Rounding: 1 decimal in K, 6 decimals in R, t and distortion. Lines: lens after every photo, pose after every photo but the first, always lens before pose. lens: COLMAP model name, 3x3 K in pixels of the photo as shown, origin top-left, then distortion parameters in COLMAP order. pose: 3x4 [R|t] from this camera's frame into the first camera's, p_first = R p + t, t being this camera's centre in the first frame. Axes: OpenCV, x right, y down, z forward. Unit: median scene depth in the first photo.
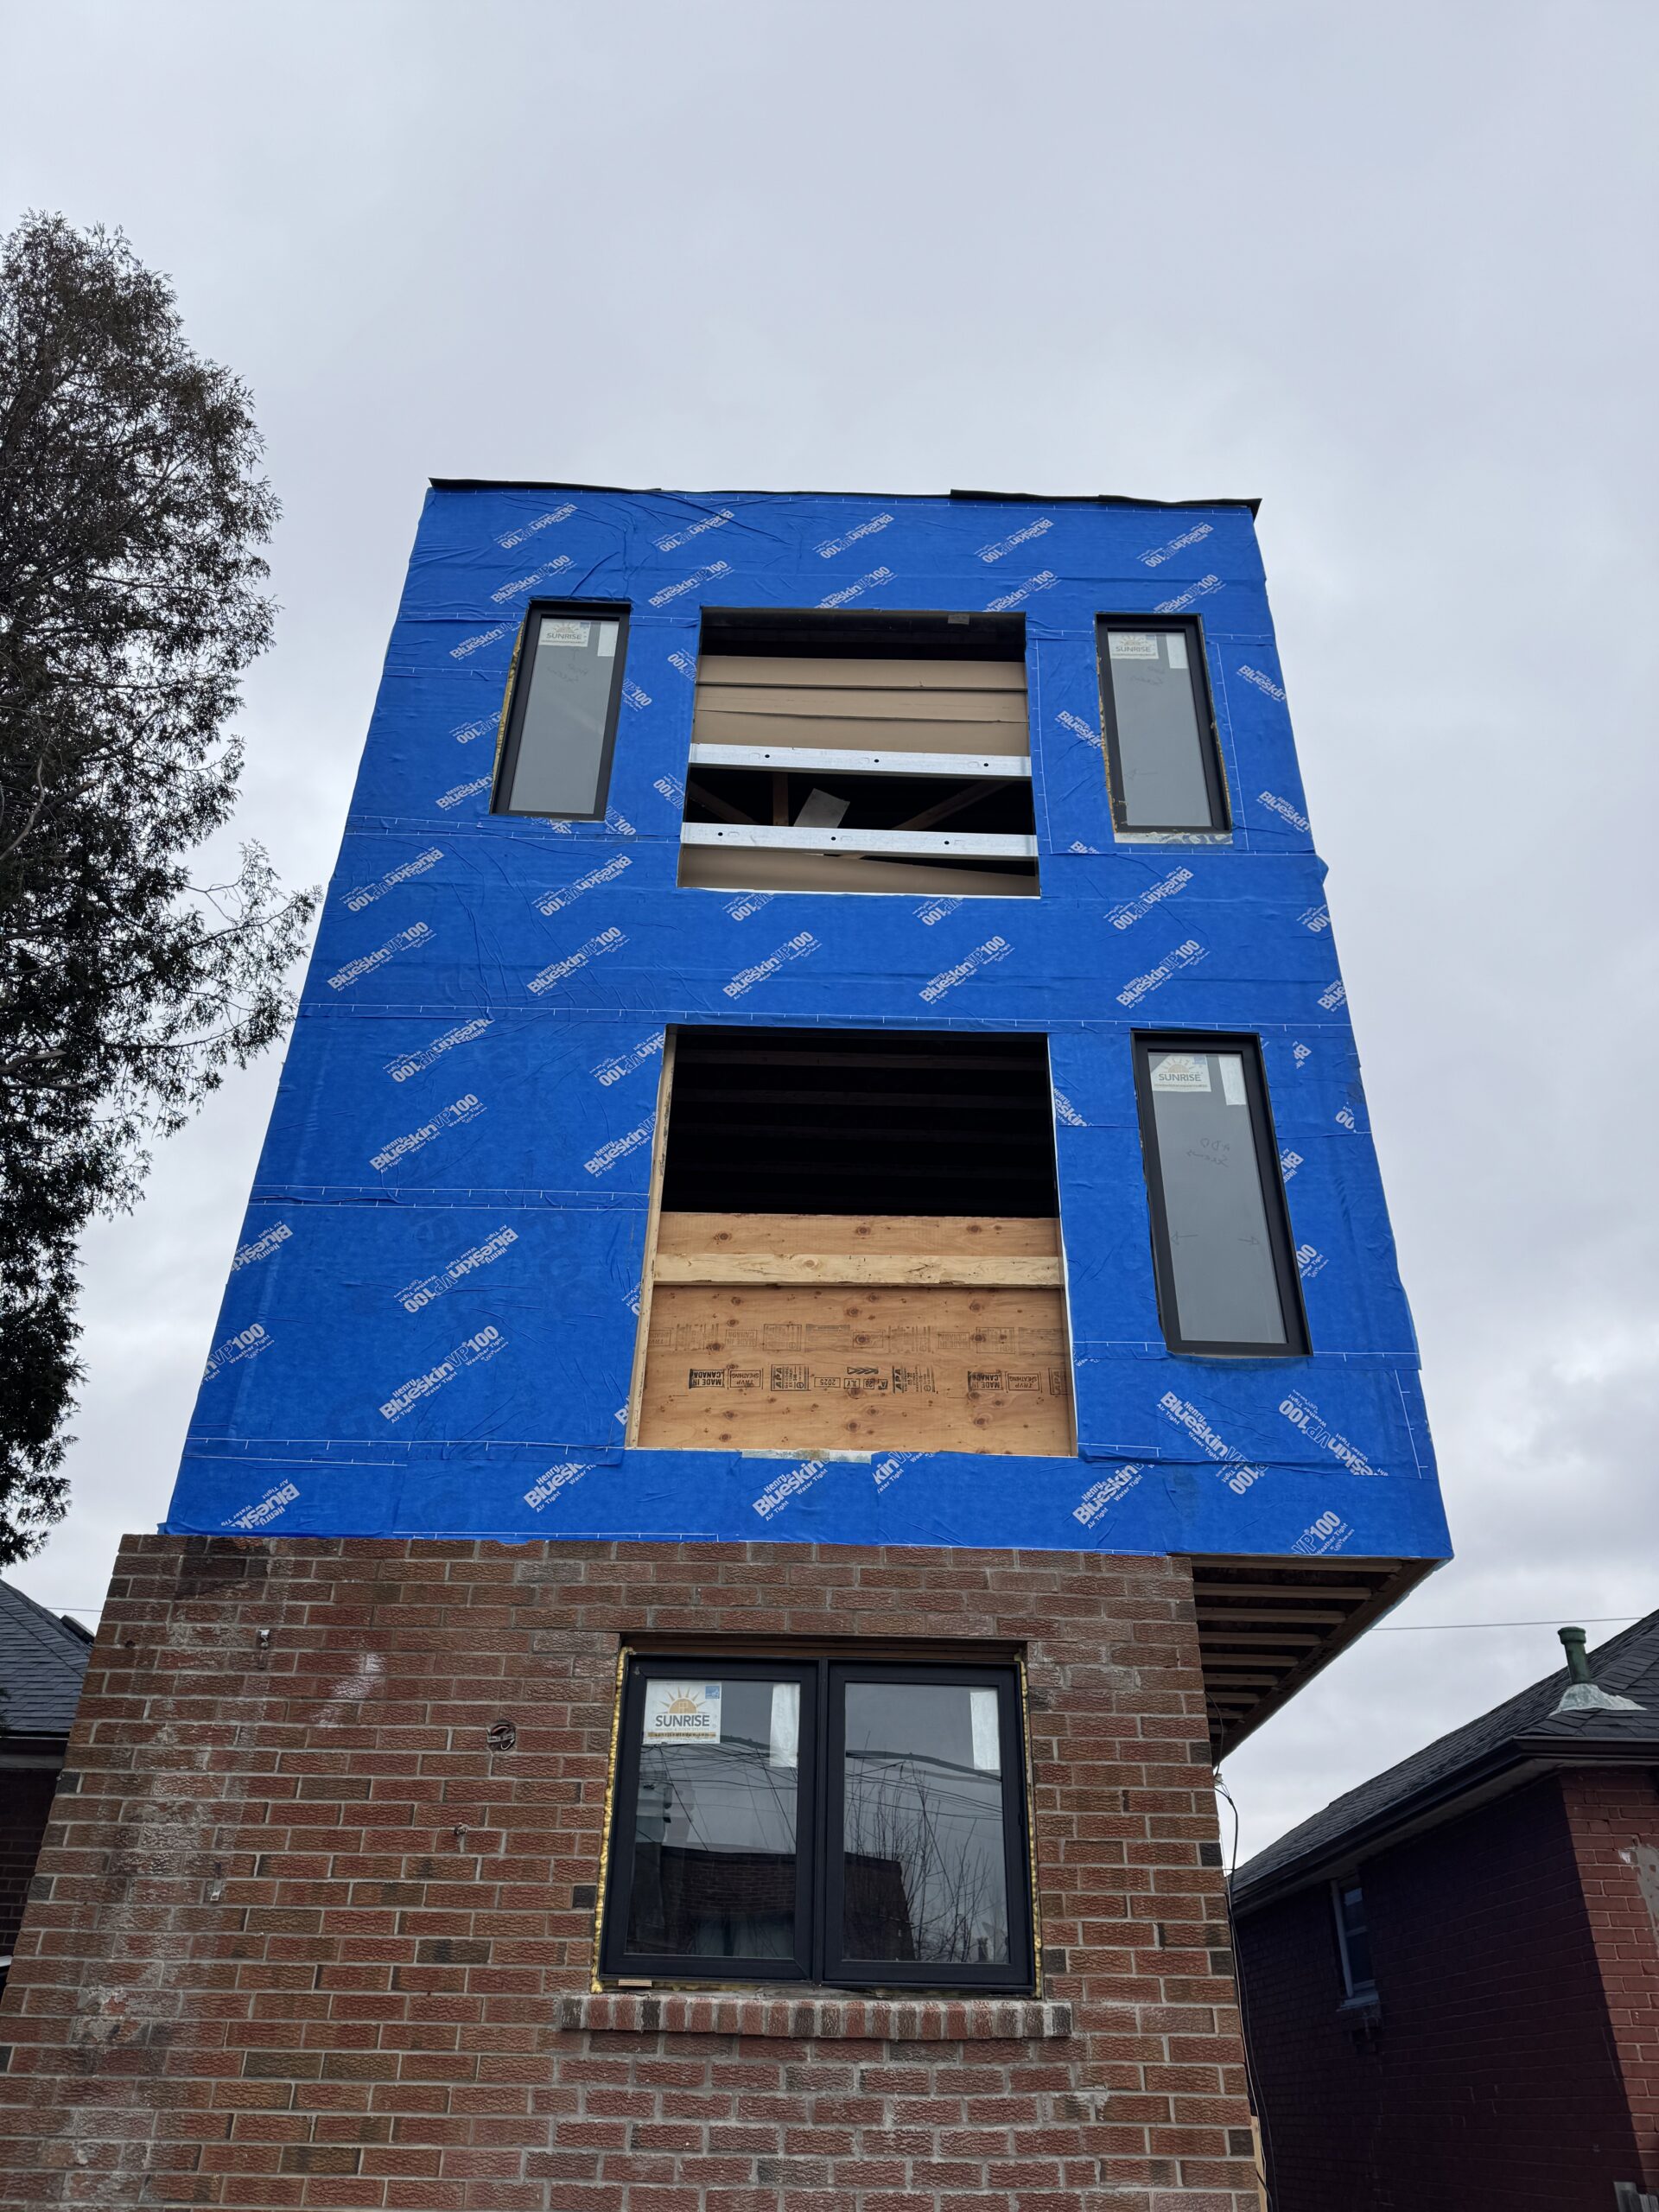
lens RADIAL K [[1553.0, 0, 818.1], [0, 1553.0, 1126.9], [0, 0, 1]] dist [0.048991, -0.060057]
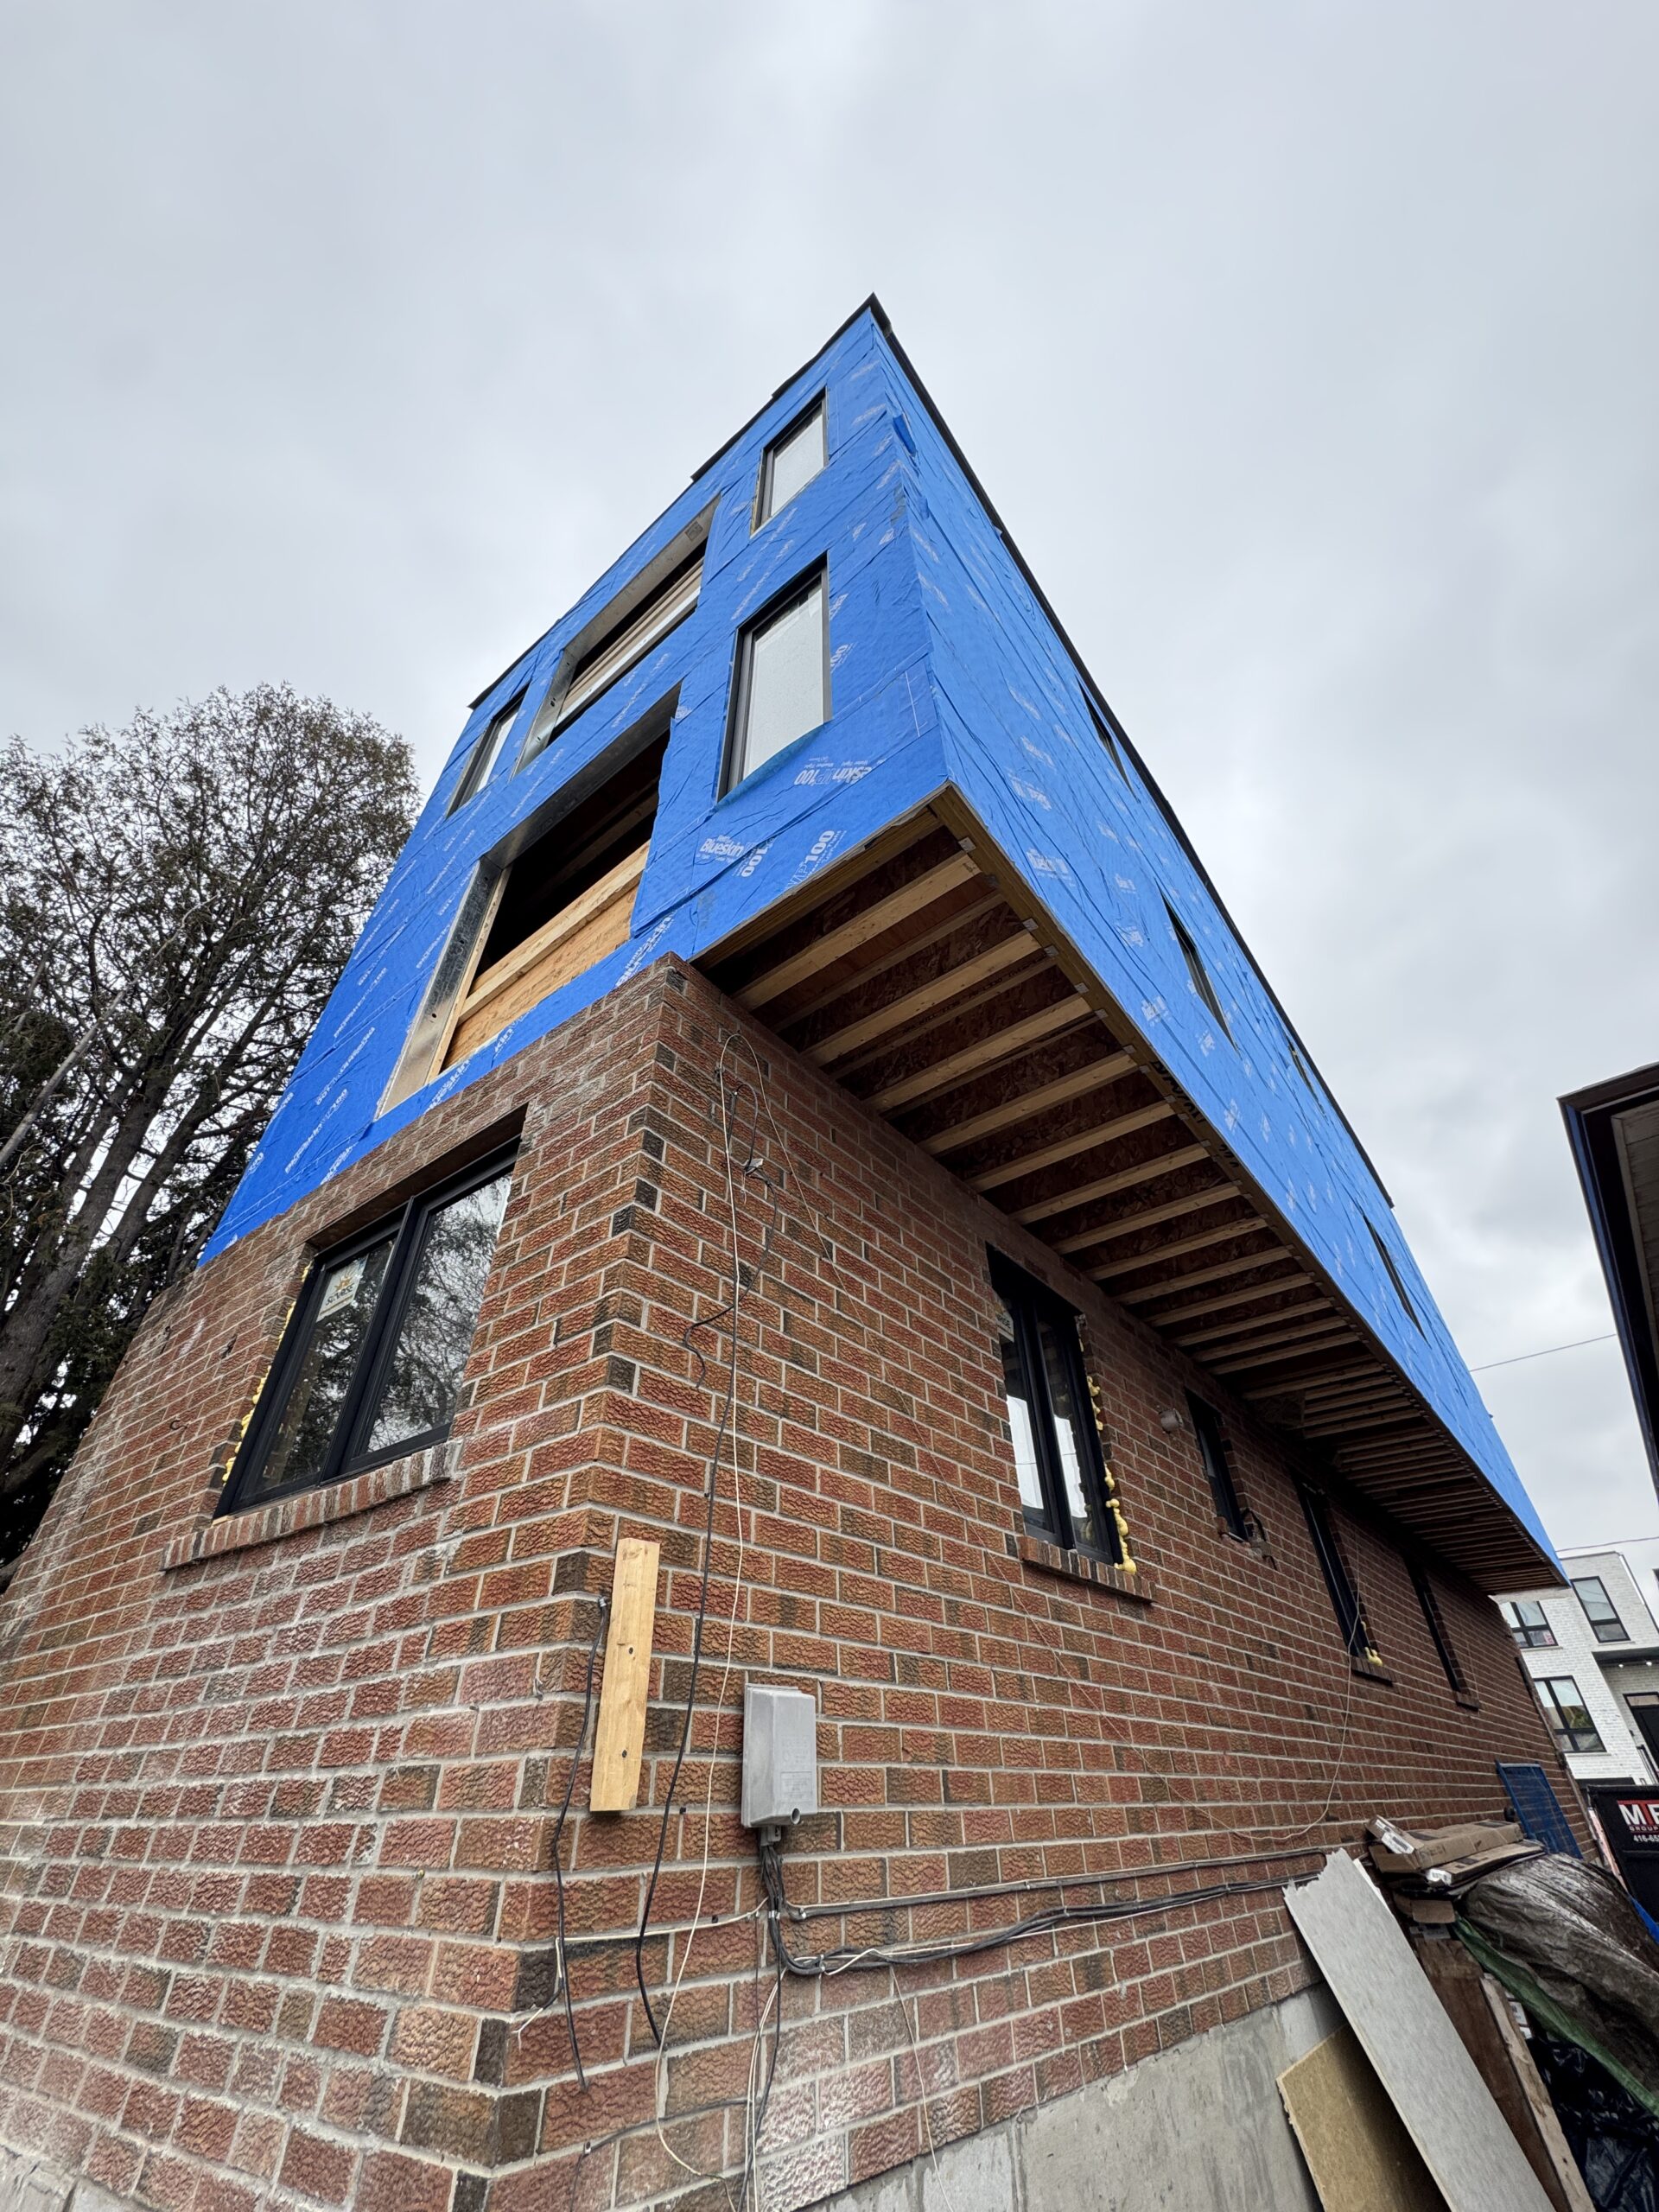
lens RADIAL K [[881.6, 0, 833.3], [0, 881.6, 1090.0], [0, 0, 1]] dist [-0.010169, 0.000685]
pose [[0.775943, -0.423313, -0.467674, 3.290744], [0.366790, 0.905953, -0.211459, 3.151865], [0.513203, -0.007458, 0.858235, 4.032197]]
